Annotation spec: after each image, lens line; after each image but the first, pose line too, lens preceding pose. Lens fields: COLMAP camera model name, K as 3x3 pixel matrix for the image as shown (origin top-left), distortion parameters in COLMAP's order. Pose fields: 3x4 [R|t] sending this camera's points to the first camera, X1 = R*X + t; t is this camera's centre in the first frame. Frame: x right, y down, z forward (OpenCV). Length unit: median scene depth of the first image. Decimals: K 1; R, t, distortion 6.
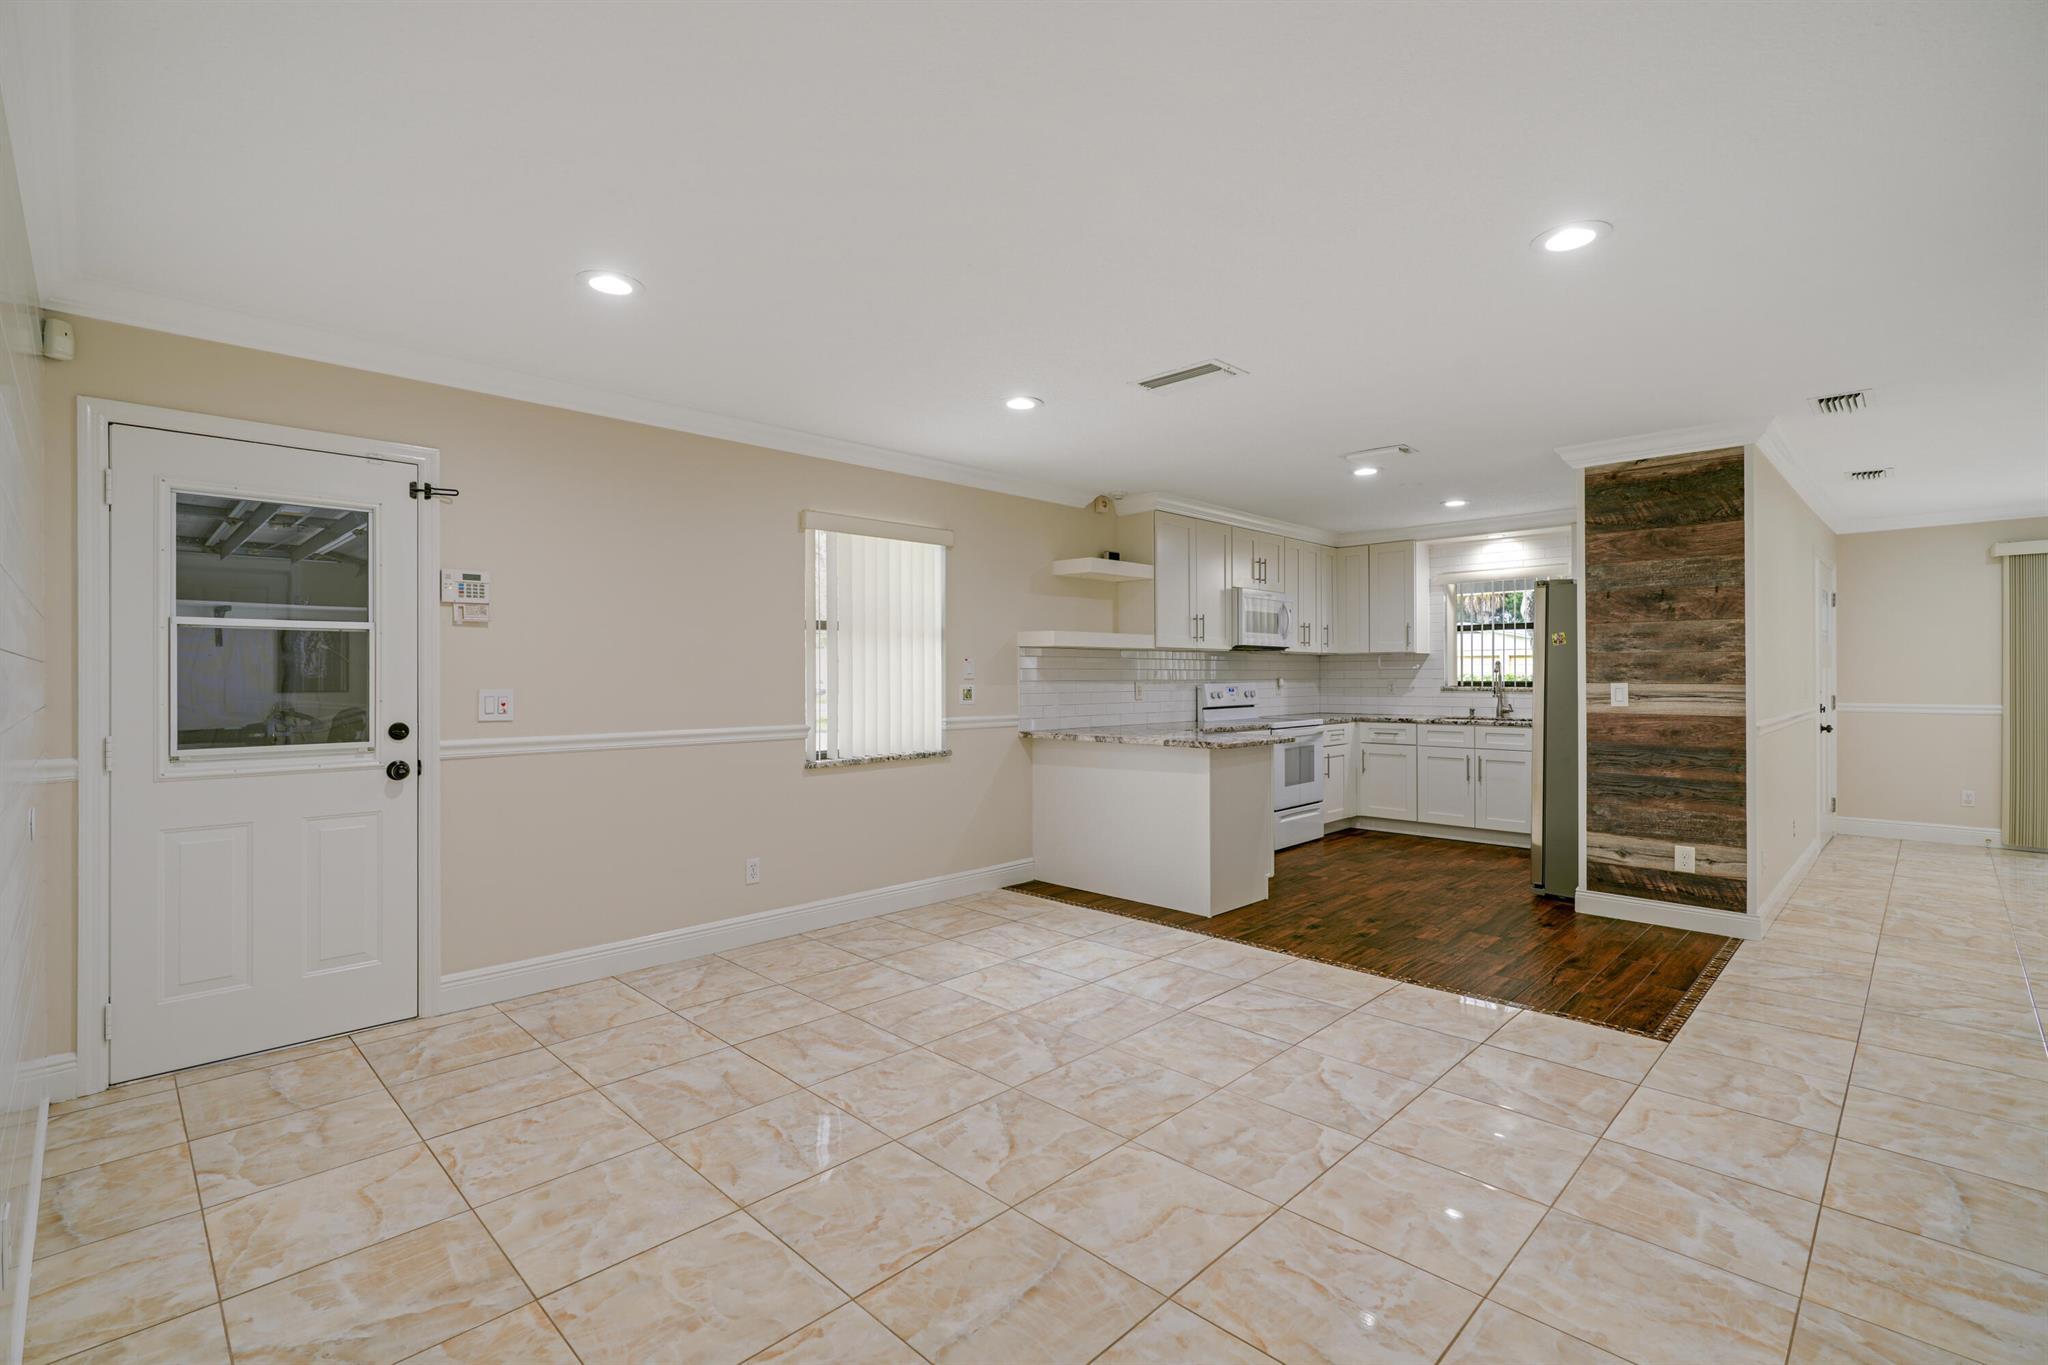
lens RADIAL K [[926.7, 0, 1010.4], [0, 926.7, 678.1], [0, 0, 1]] dist [-0.001059, 0.001627]
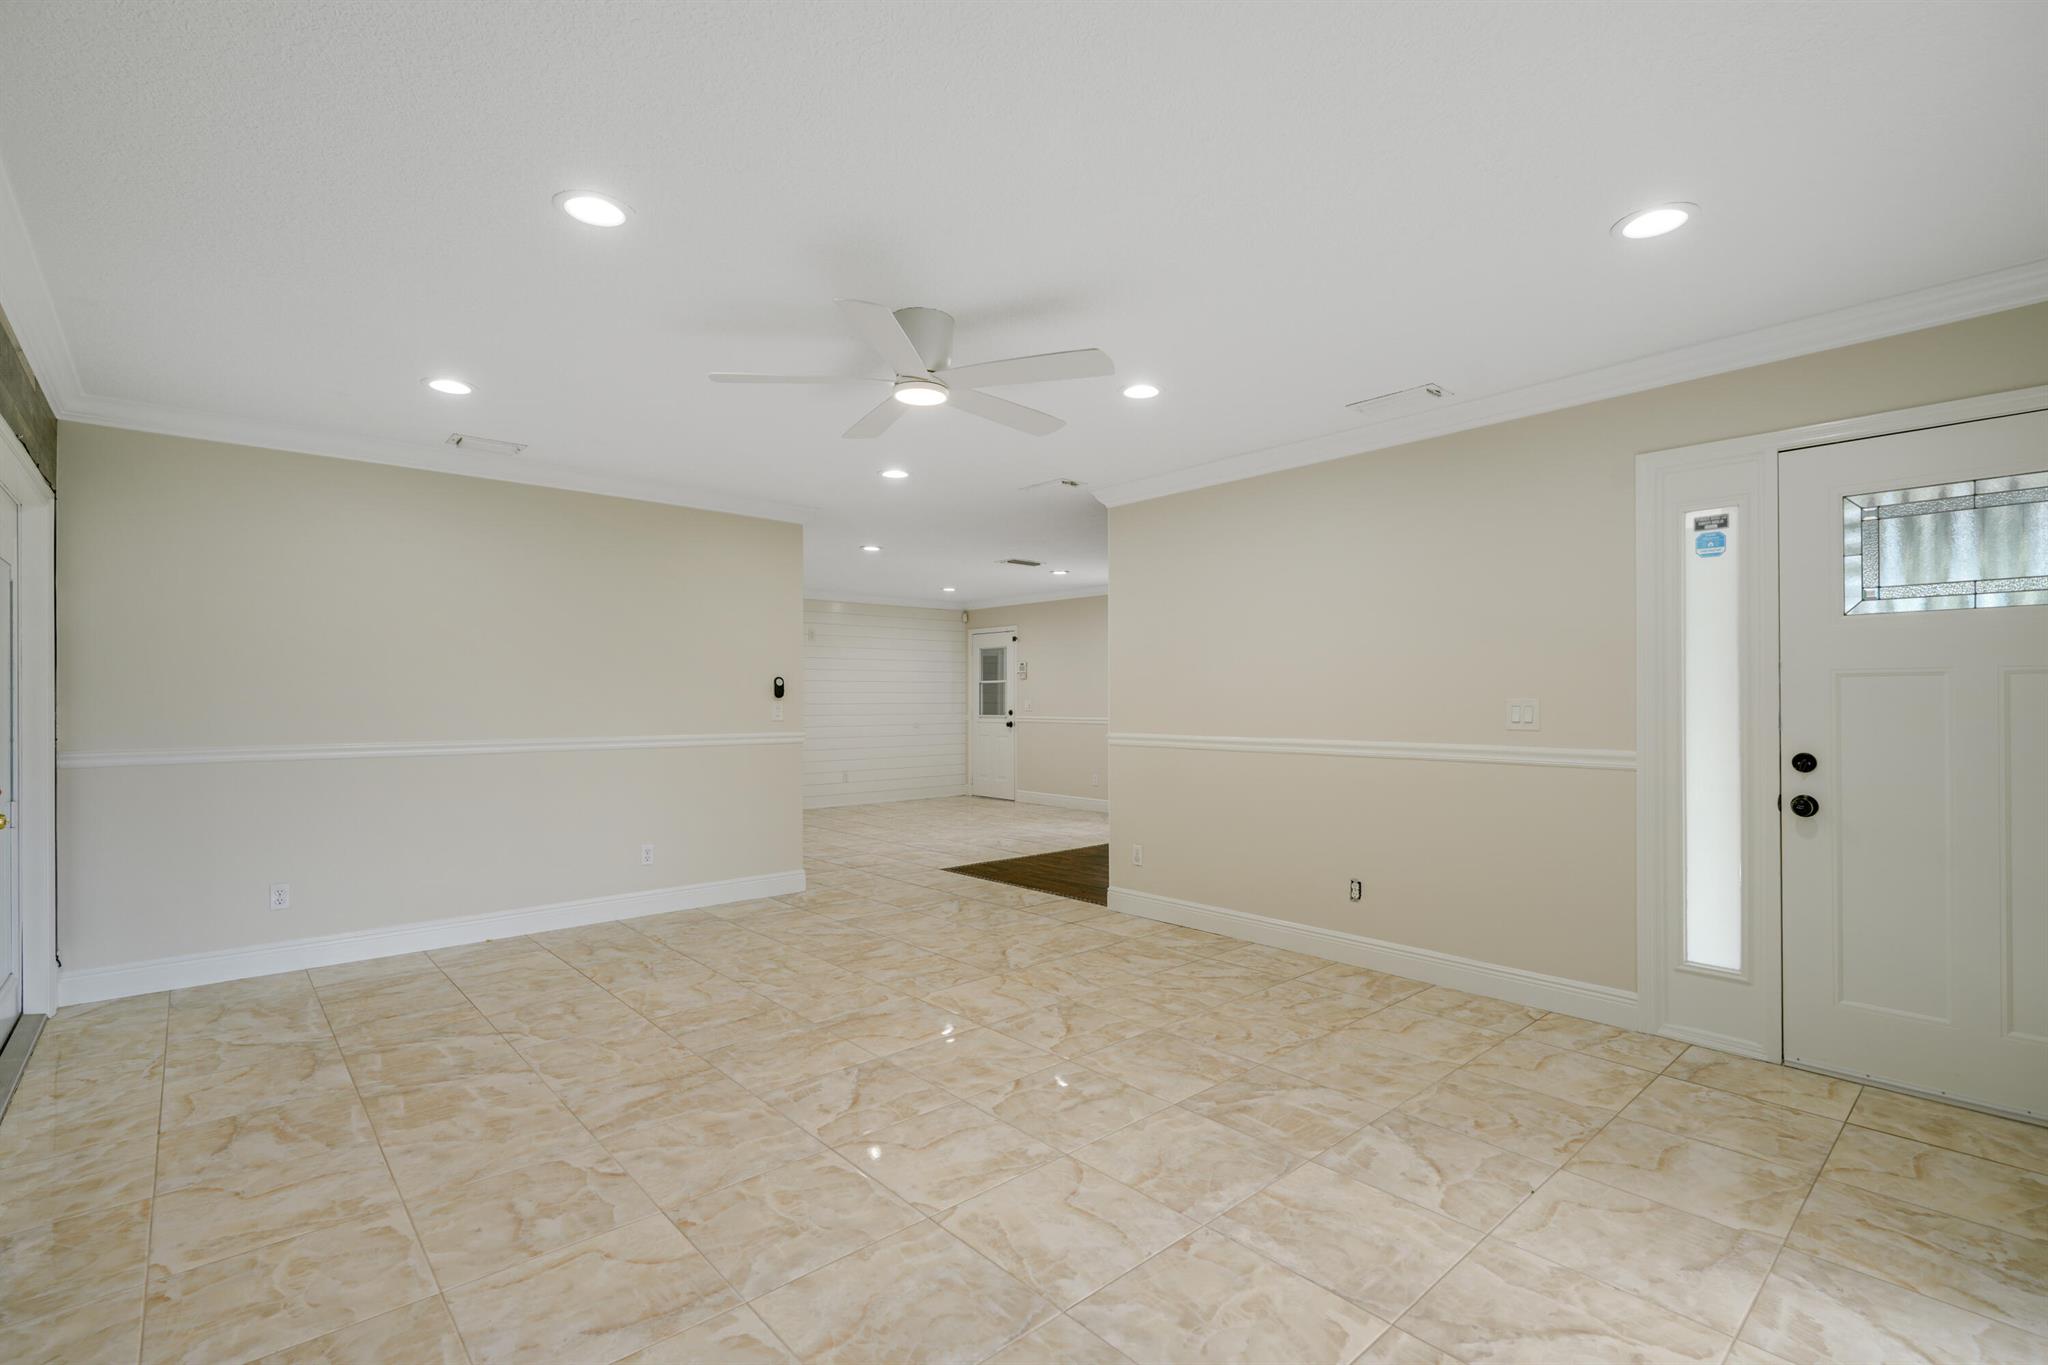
lens RADIAL K [[926.7, 0, 1028.7], [0, 926.7, 685.9], [0, 0, 1]] dist [-0.001059, 0.001627]
pose [[-0.044763, -0.011944, -0.998926, 1.950882], [-0.001111, 0.999928, -0.011906, 0.000818], [0.998997, 0.000576, -0.044773, 0.902207]]
